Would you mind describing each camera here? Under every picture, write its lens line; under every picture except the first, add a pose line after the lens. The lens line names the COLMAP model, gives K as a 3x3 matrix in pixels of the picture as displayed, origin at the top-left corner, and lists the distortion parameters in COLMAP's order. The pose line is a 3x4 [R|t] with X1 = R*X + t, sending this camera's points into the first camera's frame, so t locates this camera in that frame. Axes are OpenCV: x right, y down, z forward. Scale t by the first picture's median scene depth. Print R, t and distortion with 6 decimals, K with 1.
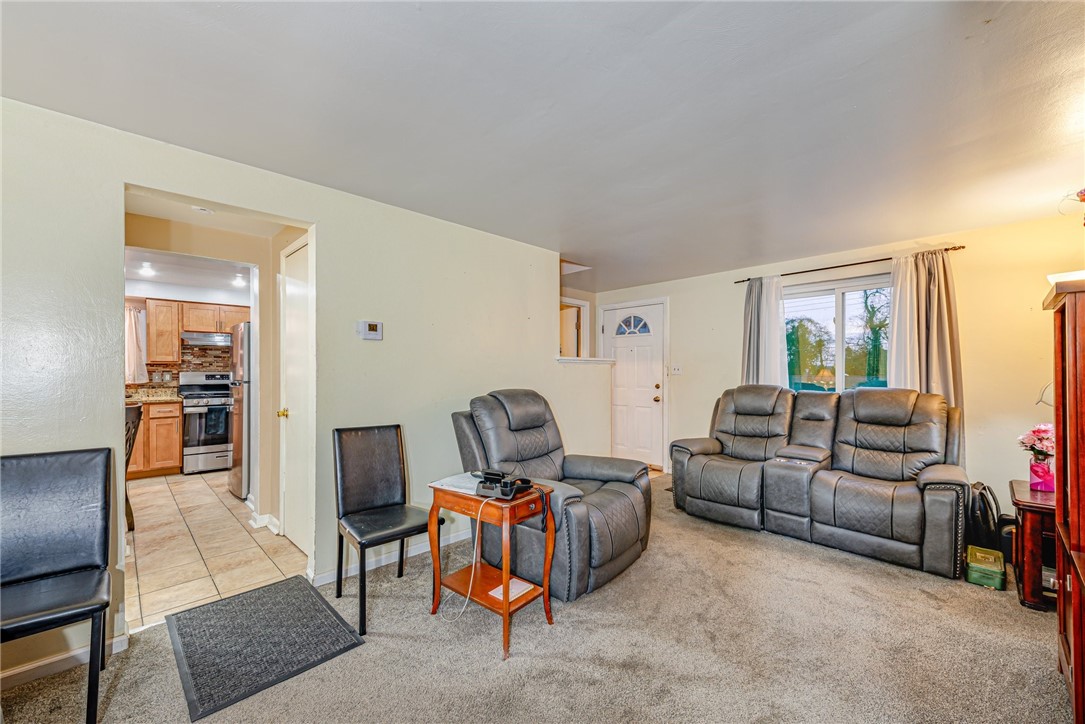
lens RADIAL K [[425.6, 0, 537.6], [0, 425.6, 364.8], [0, 0, 1]] dist [-0.000904, -0.000573]
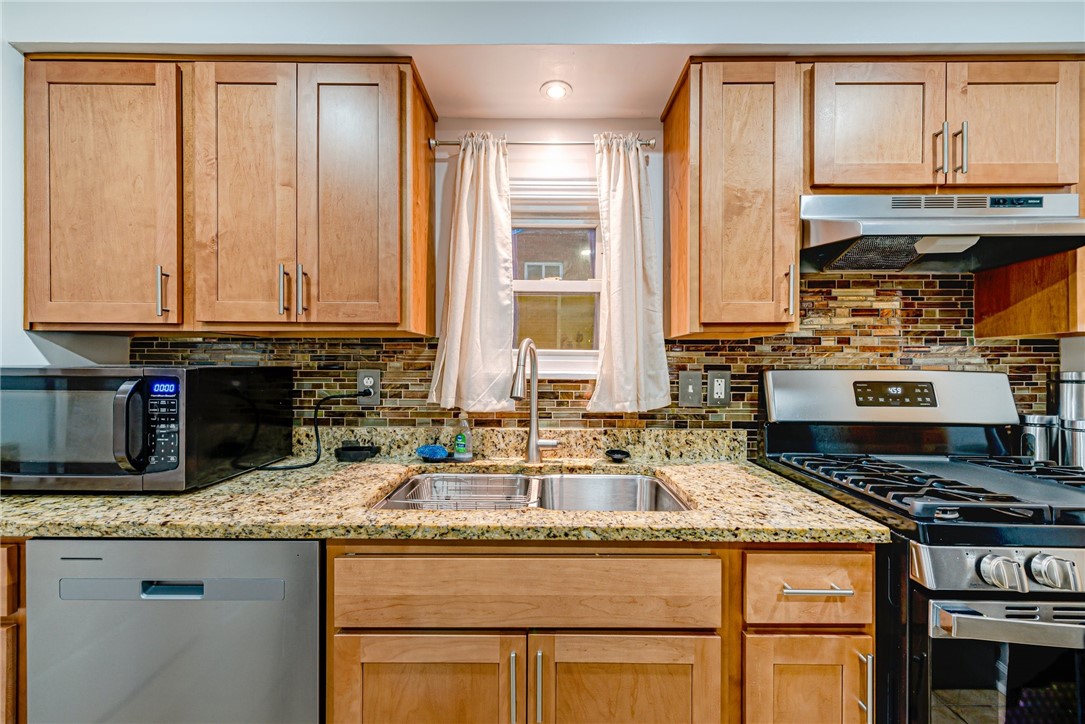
lens RADIAL K [[425.6, 0, 537.6], [0, 425.6, 364.8], [0, 0, 1]] dist [-0.000904, -0.000573]
pose [[0.704647, 0.008962, -0.709501, -0.778263], [0.001446, 0.999900, 0.014067, 0.010446], [0.709556, -0.010938, 0.704564, 0.744372]]
